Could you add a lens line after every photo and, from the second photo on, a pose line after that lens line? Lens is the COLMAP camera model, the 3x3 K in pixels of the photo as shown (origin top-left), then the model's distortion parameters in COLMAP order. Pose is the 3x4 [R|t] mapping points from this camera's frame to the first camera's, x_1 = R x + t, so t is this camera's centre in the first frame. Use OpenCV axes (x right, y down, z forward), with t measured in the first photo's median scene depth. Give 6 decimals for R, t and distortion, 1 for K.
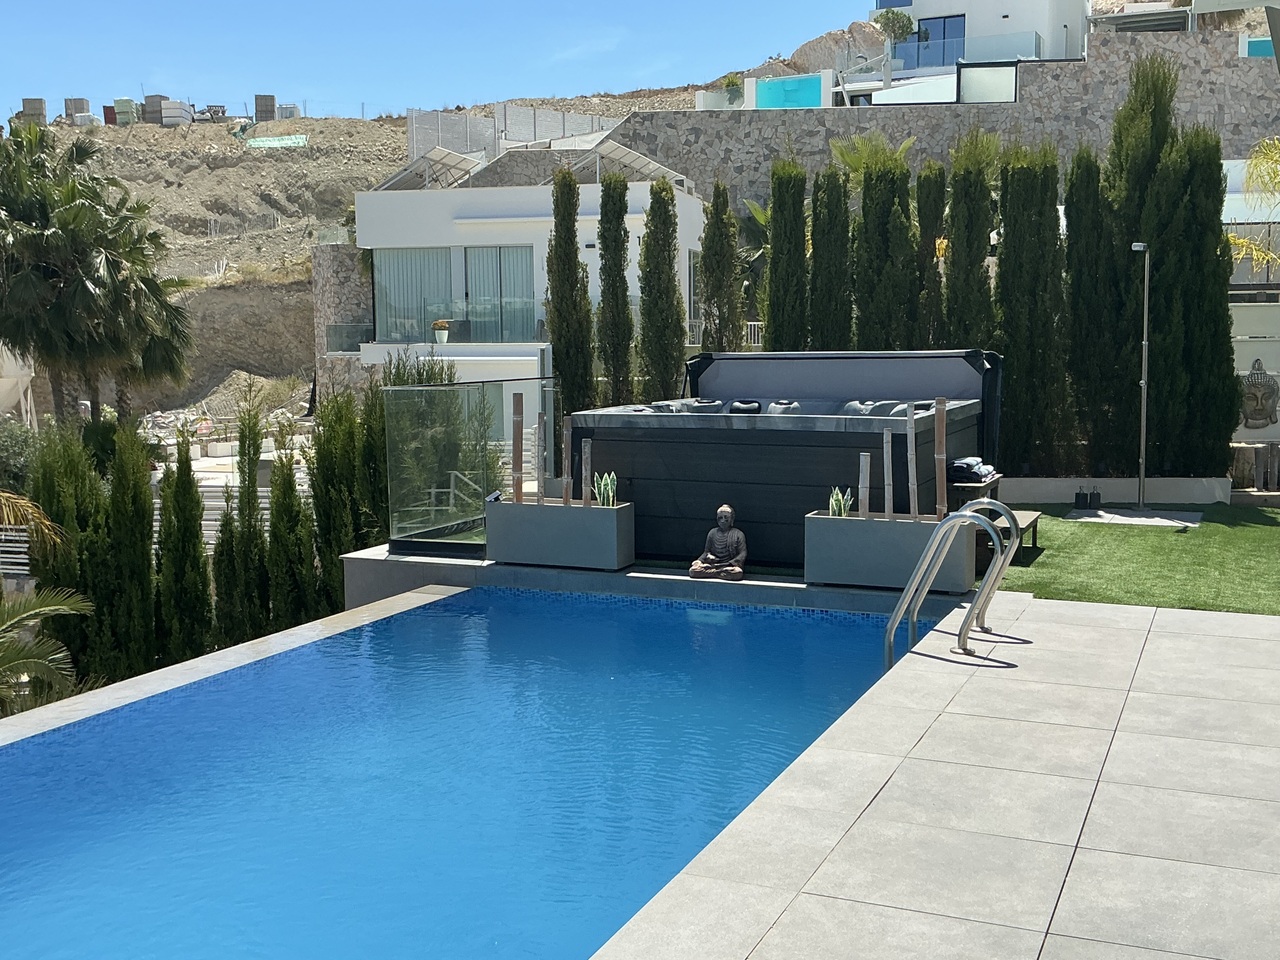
lens RADIAL K [[1404.0, 0, 640.0], [0, 1404.0, 480.0], [0, 0, 1]] dist [0.156438, -0.328968]
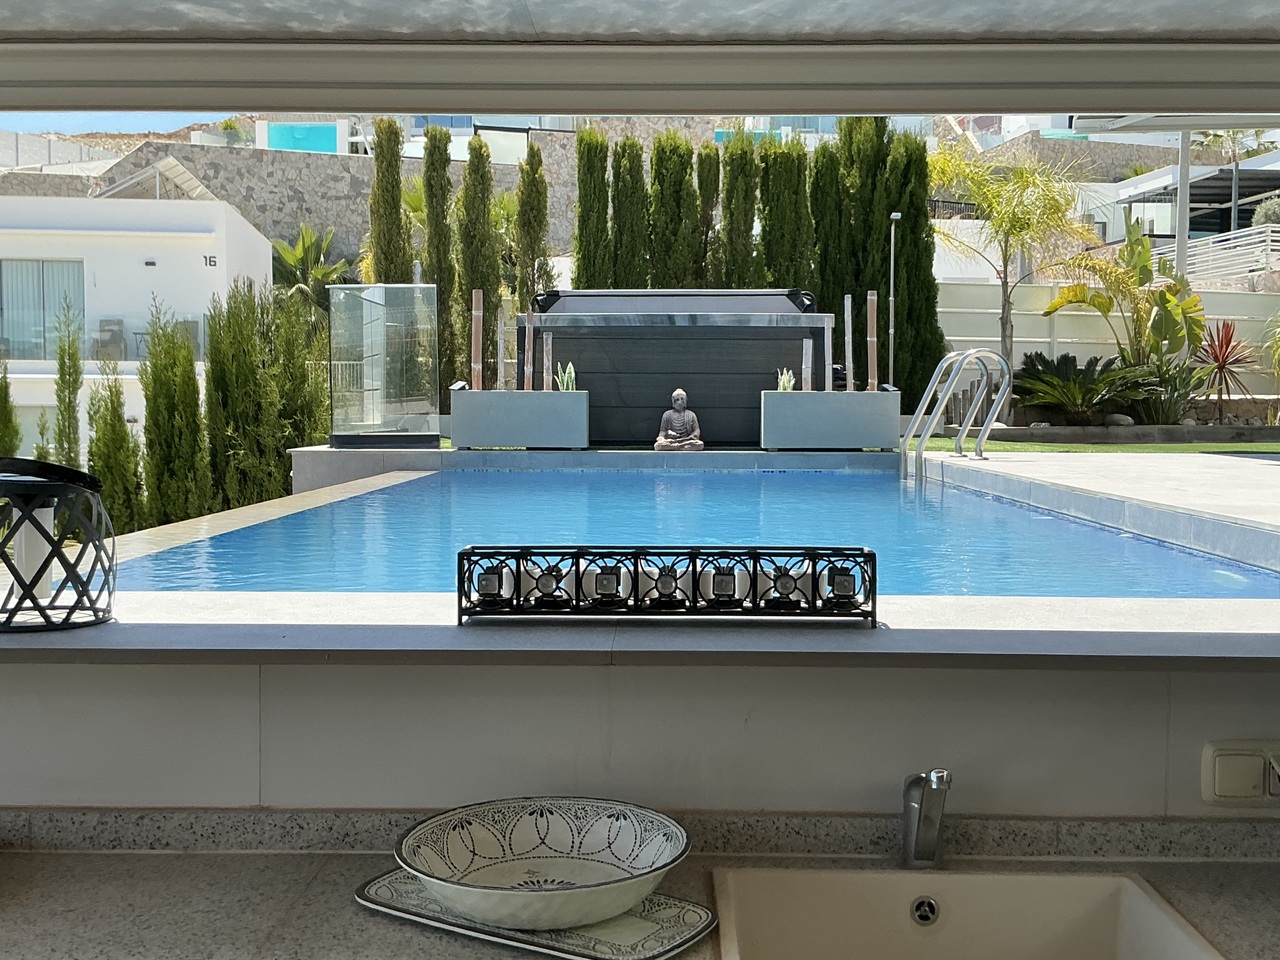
lens RADIAL K [[1404.0, 0, 640.0], [0, 1404.0, 480.0], [0, 0, 1]] dist [0.156438, -0.328968]
pose [[0.925427, -0.008059, 0.378840, -0.282755], [0.027598, 0.998552, -0.046174, 0.100785], [-0.377920, 0.053186, 0.924309, -0.025645]]
